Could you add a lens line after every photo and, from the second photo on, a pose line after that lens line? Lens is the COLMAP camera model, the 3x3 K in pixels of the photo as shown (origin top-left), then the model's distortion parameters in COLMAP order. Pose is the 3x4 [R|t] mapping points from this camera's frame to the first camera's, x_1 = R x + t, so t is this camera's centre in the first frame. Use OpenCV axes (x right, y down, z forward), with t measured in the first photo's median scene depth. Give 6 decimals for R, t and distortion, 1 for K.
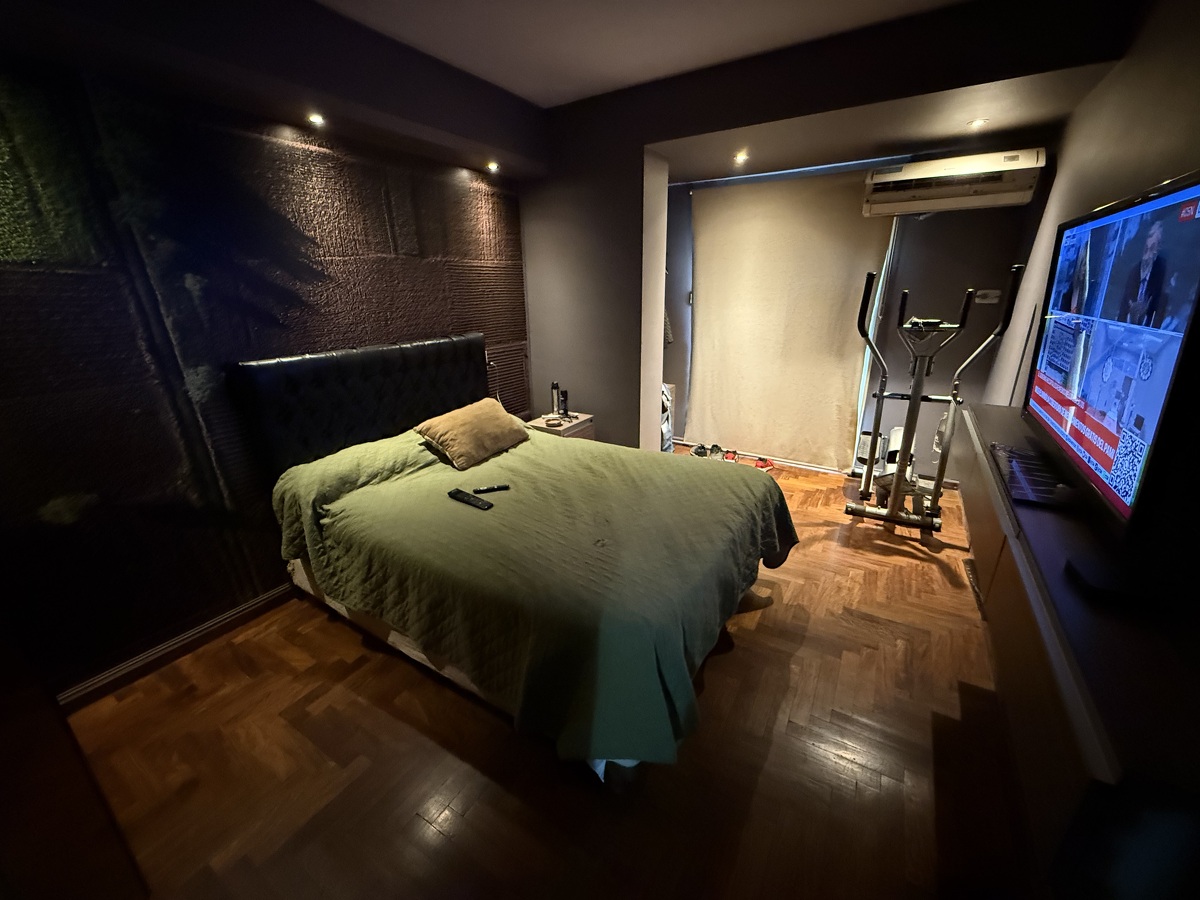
lens RADIAL K [[474.4, 0, 593.5], [0, 474.4, 456.6], [0, 0, 1]] dist [-0.000443, -0.000040]
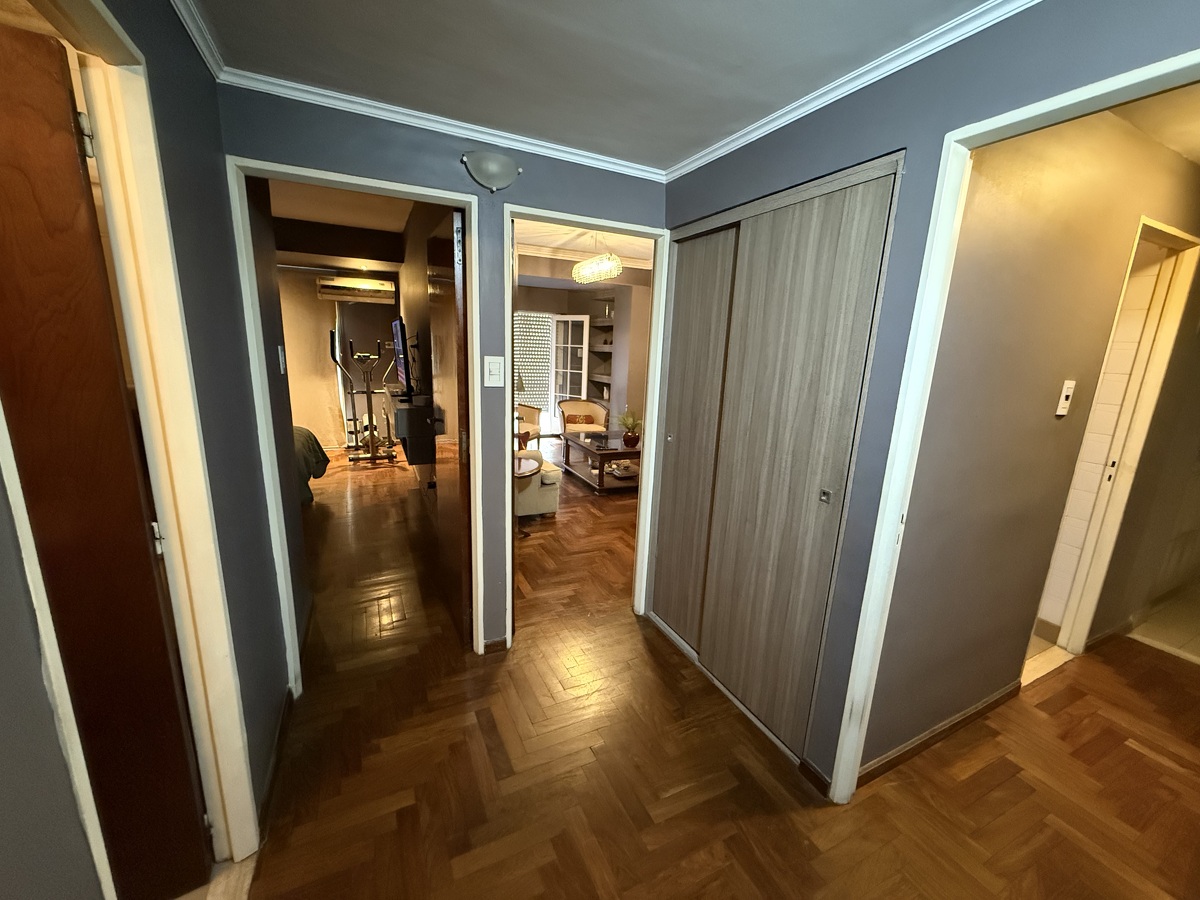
lens RADIAL K [[474.4, 0, 593.5], [0, 474.4, 456.6], [0, 0, 1]] dist [-0.000443, -0.000040]
pose [[0.532105, -0.139204, 0.835156, -0.502550], [0.242072, 0.970229, 0.007486, 0.340657], [-0.811335, 0.198185, 0.549962, -0.783148]]
